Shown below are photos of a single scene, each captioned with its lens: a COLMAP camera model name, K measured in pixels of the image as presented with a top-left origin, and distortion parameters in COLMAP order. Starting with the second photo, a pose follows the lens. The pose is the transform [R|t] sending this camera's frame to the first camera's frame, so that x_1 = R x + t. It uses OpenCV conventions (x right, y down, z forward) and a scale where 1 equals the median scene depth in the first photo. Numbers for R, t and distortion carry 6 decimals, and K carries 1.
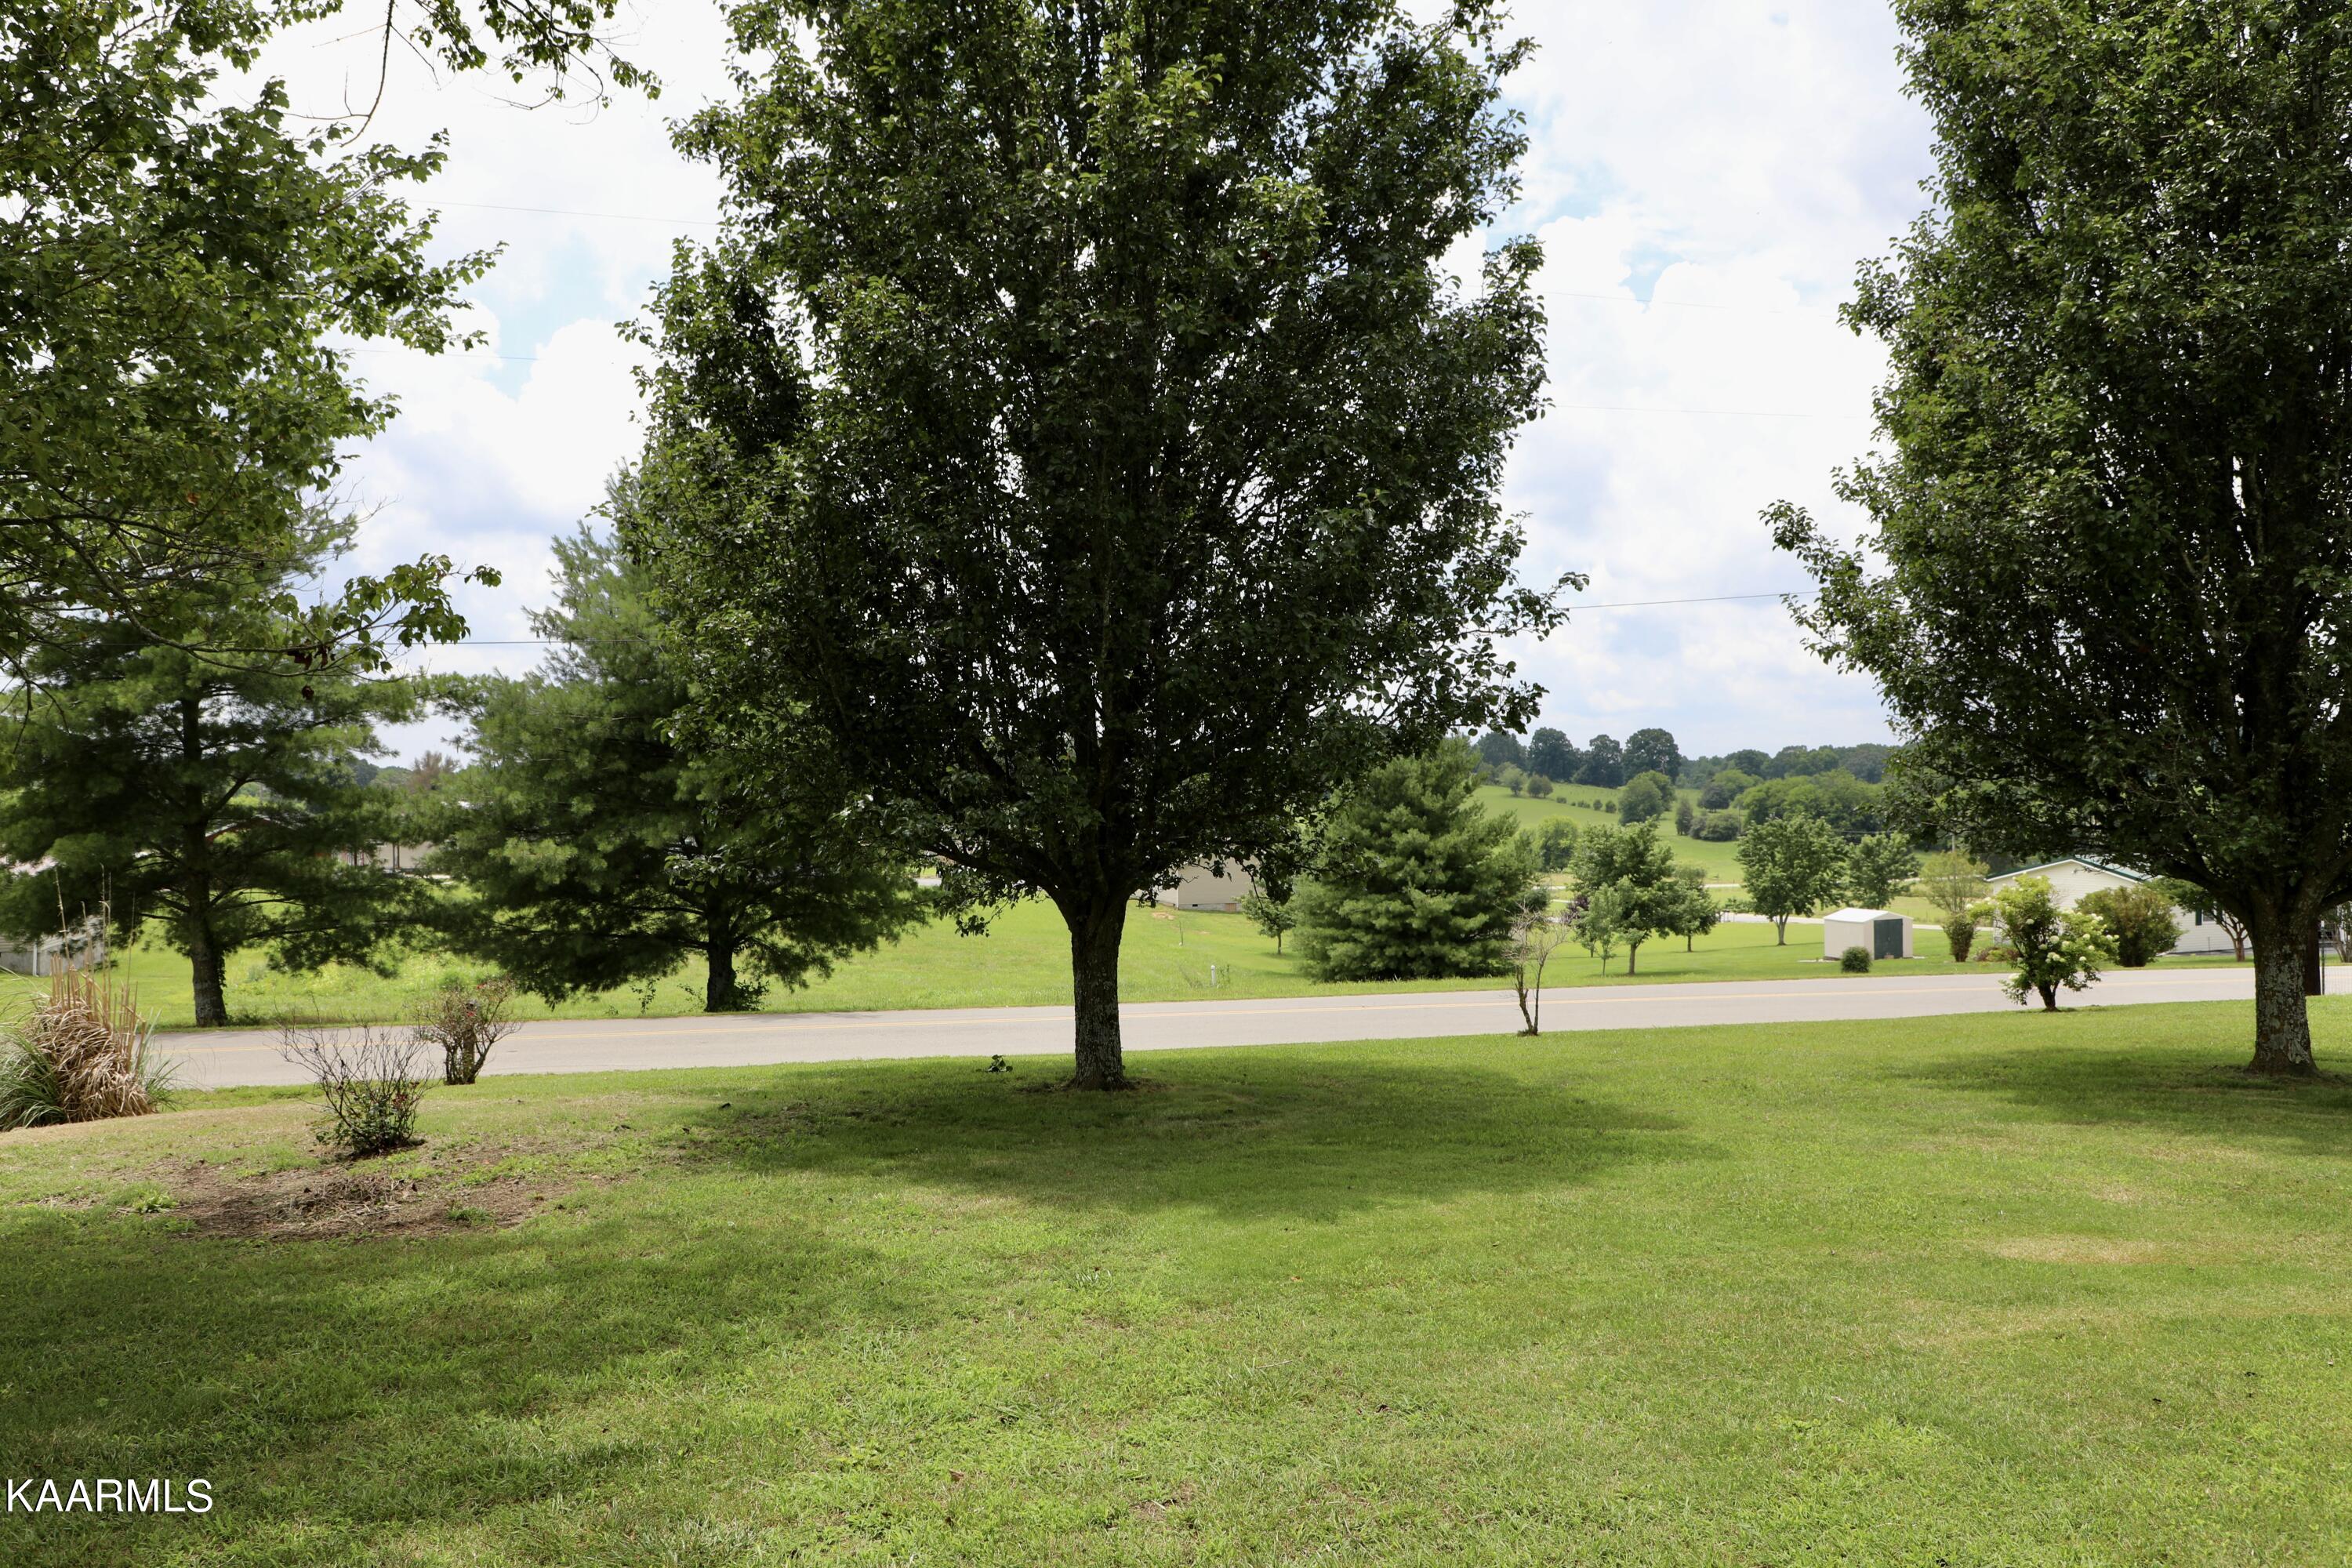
lens RADIAL K [[1633.1, 0, 1178.1], [0, 1633.1, 819.9], [0, 0, 1]] dist [-0.080634, 0.038217]
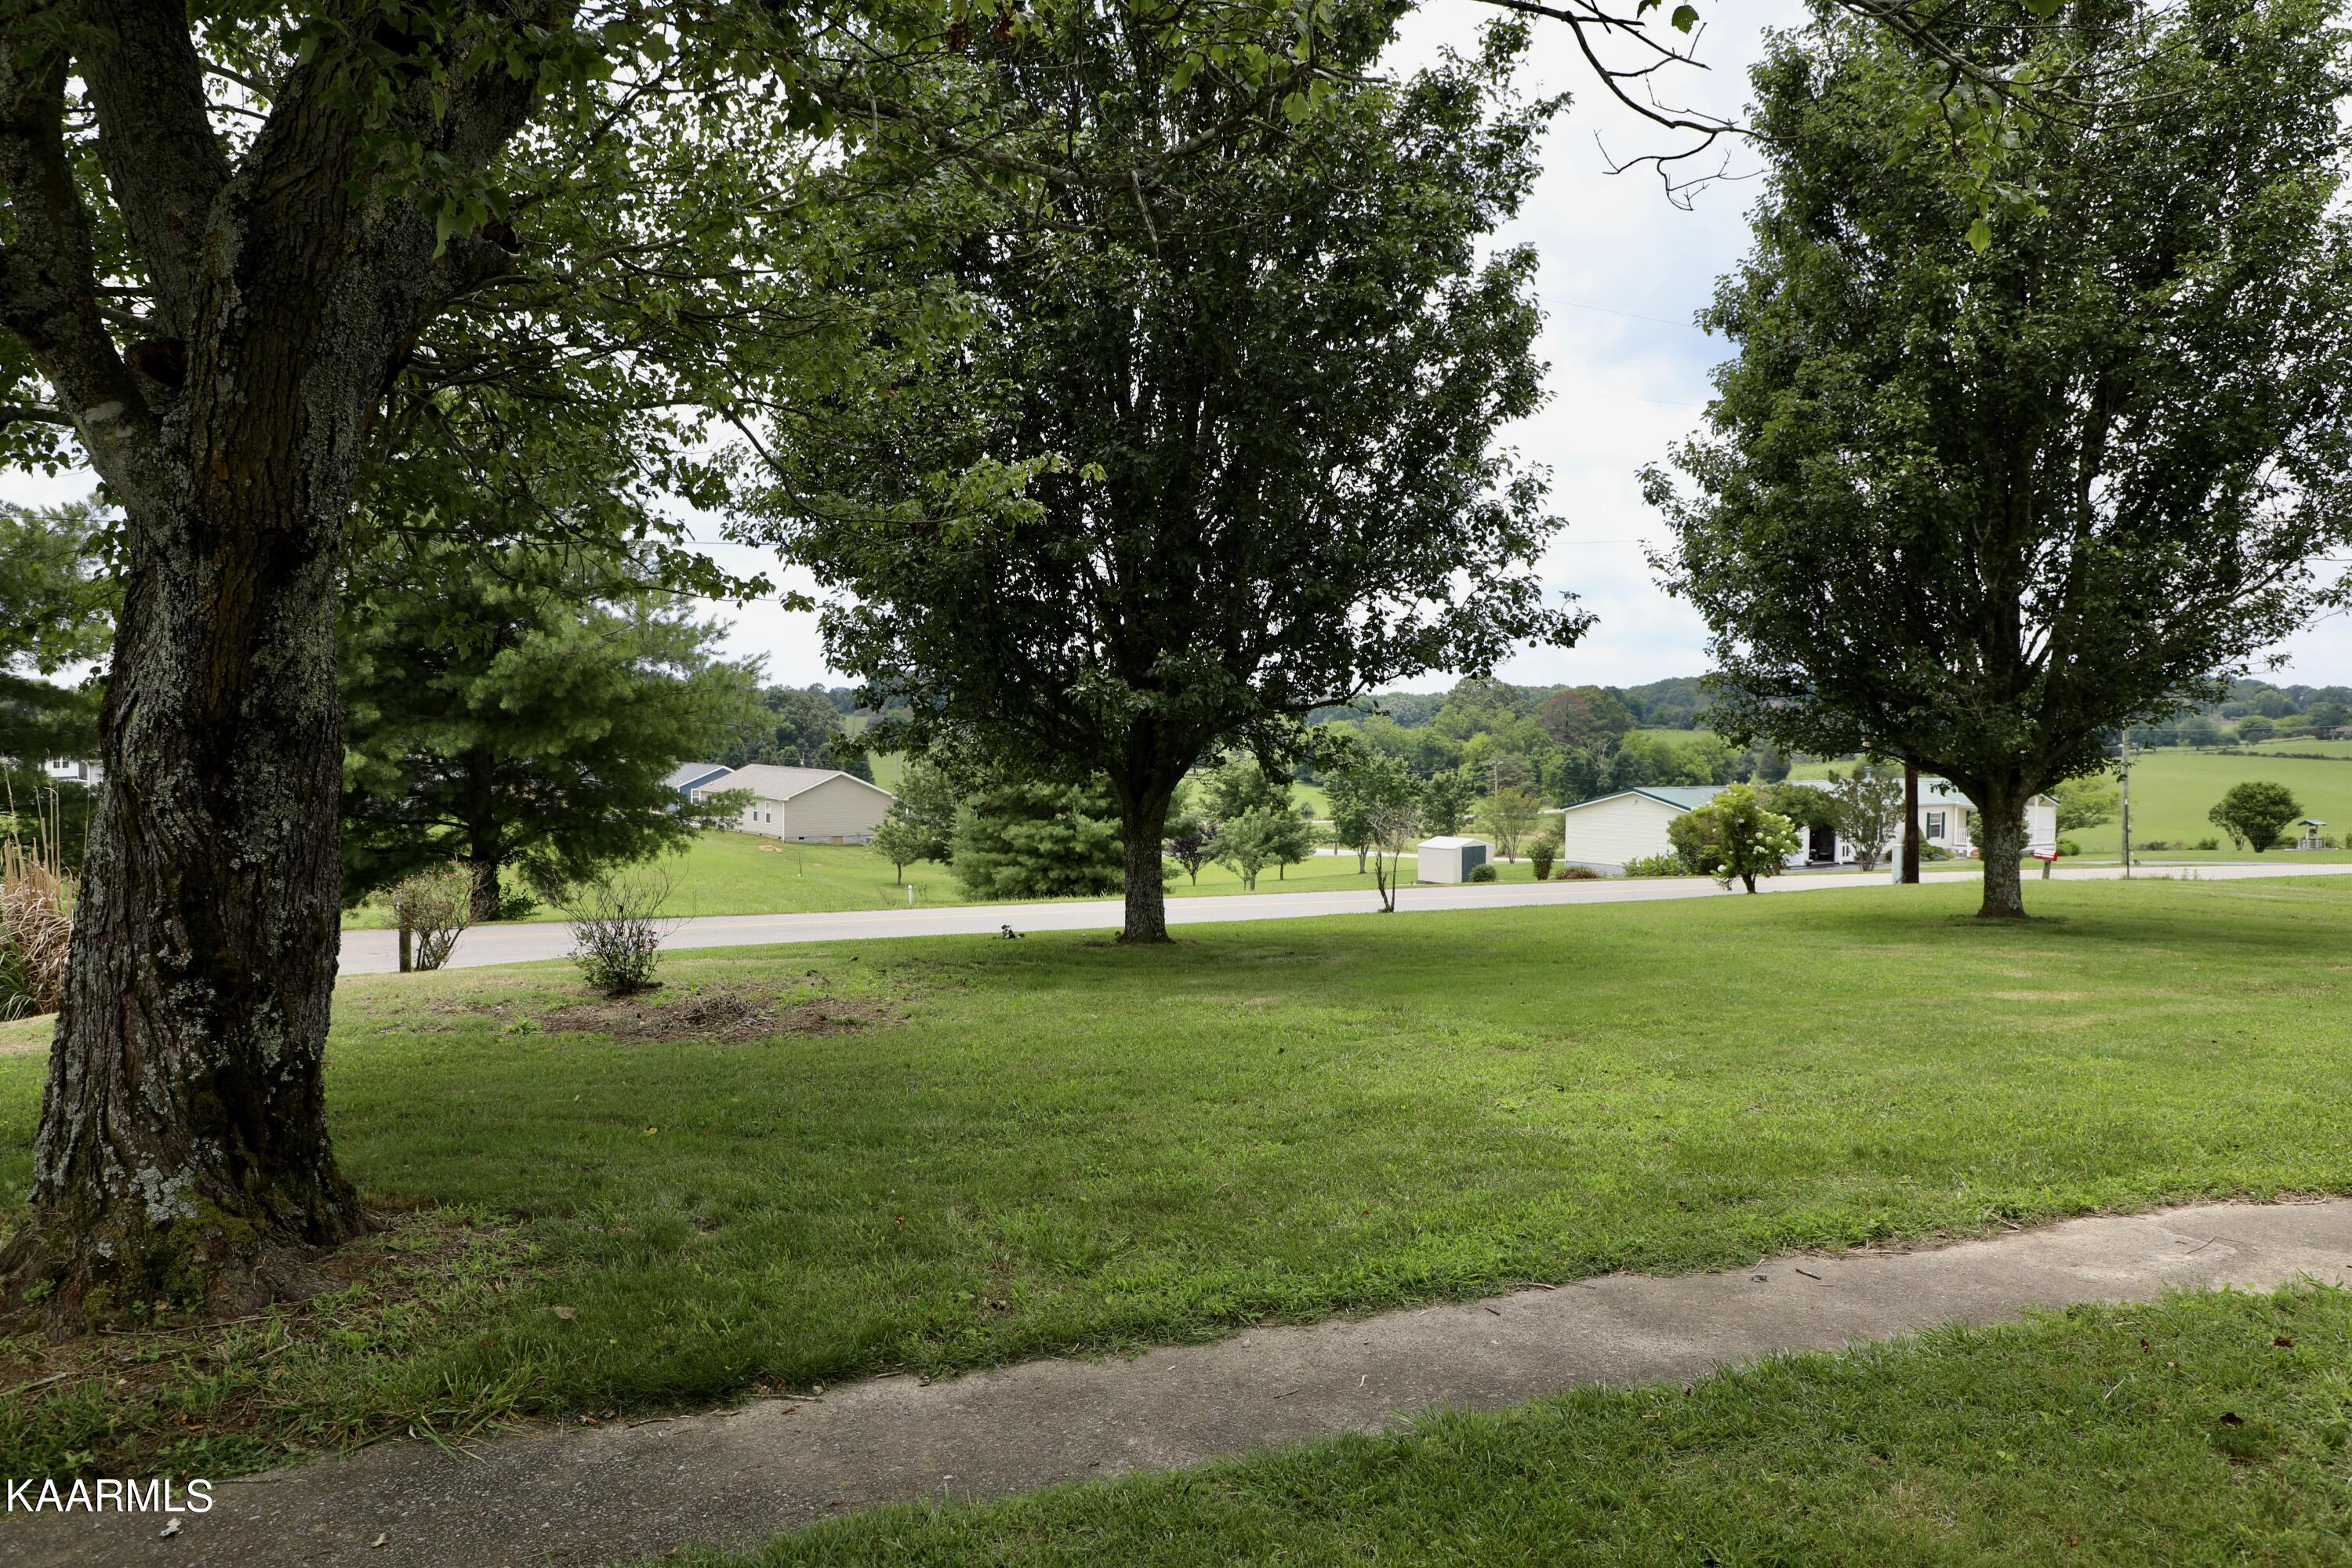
lens RADIAL K [[1618.2, 0, 1179.5], [0, 1618.2, 779.5], [0, 0, 1]] dist [-0.066144, 0.037334]
pose [[0.970343, 0.004452, 0.241691, -0.122650], [-0.008272, 0.999856, 0.014793, 0.012990], [-0.241591, -0.016353, 0.970240, -0.052350]]
